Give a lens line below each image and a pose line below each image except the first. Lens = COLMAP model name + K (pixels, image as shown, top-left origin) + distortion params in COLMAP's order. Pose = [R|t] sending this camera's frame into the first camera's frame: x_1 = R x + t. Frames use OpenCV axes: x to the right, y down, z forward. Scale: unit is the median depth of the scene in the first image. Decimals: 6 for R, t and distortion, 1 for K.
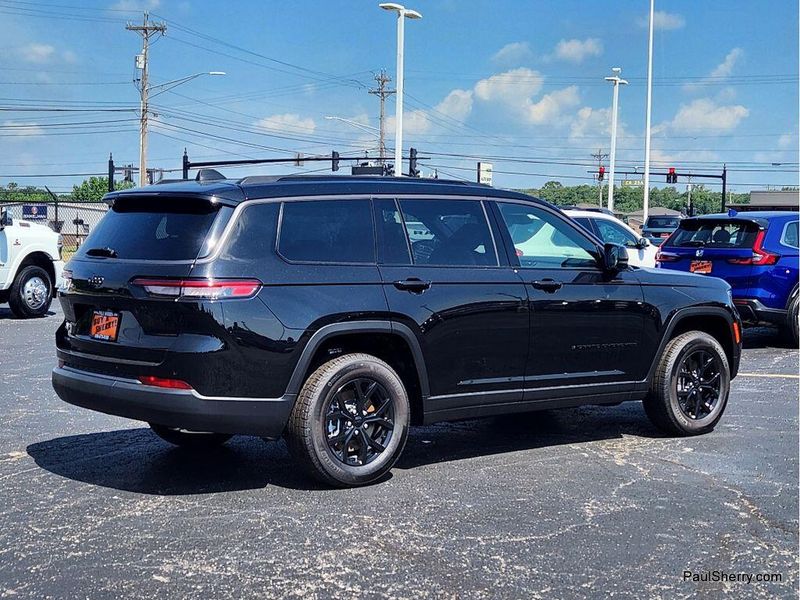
lens RADIAL K [[1203.7, 0, 375.5], [0, 1203.7, 273.4], [0, 0, 1]] dist [0.102171, 0.056395]
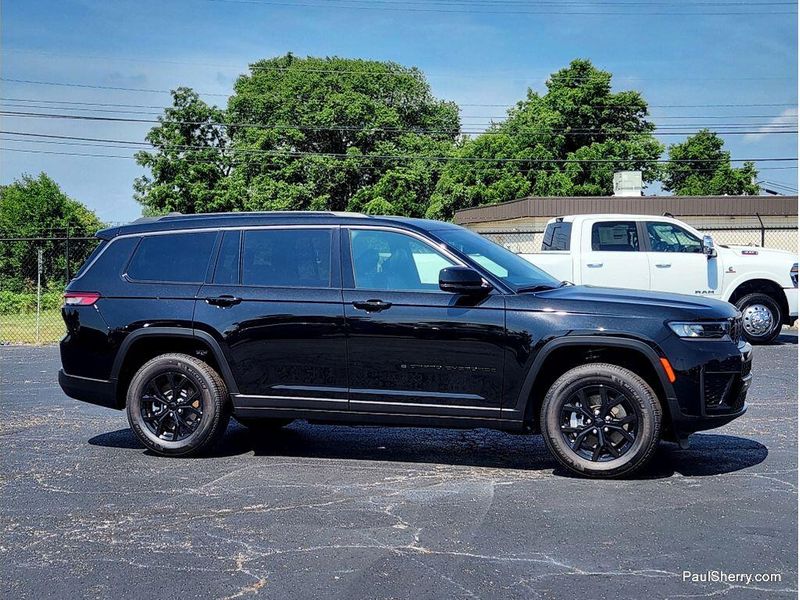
lens RADIAL K [[1298.4, 0, 400.0], [0, 1298.4, 300.0], [0, 0, 1]] dist [0.178972, -0.860761]
pose [[0.552653, 0.016532, -0.833248, 1.048328], [-0.020807, 0.999765, 0.006036, -0.002336], [0.833152, 0.014002, 0.552867, 0.360839]]
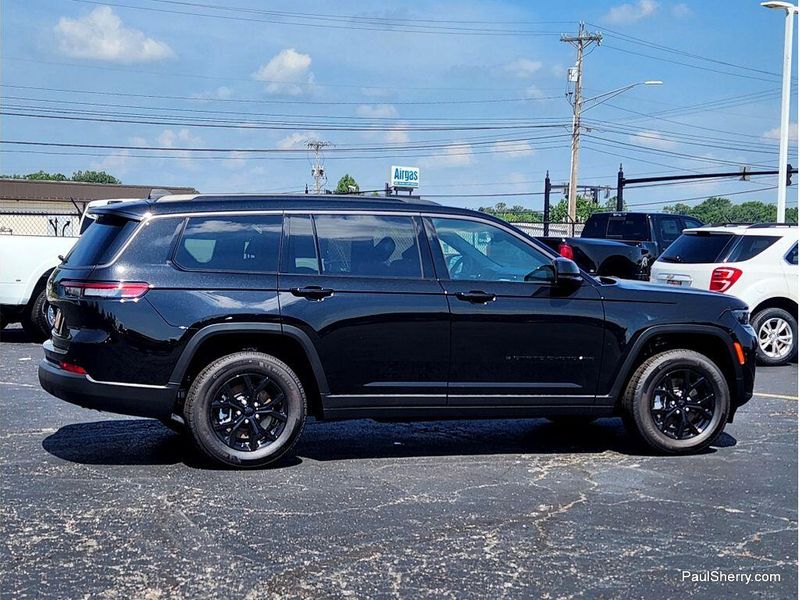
lens RADIAL K [[1298.4, 0, 400.0], [0, 1298.4, 300.0], [0, 0, 1]] dist [0.178972, -0.860761]
pose [[0.931944, 0.020983, -0.361995, 0.460137], [-0.020650, 0.999775, 0.004790, 0.008027], [0.362014, 0.003011, 0.932168, -0.068781]]
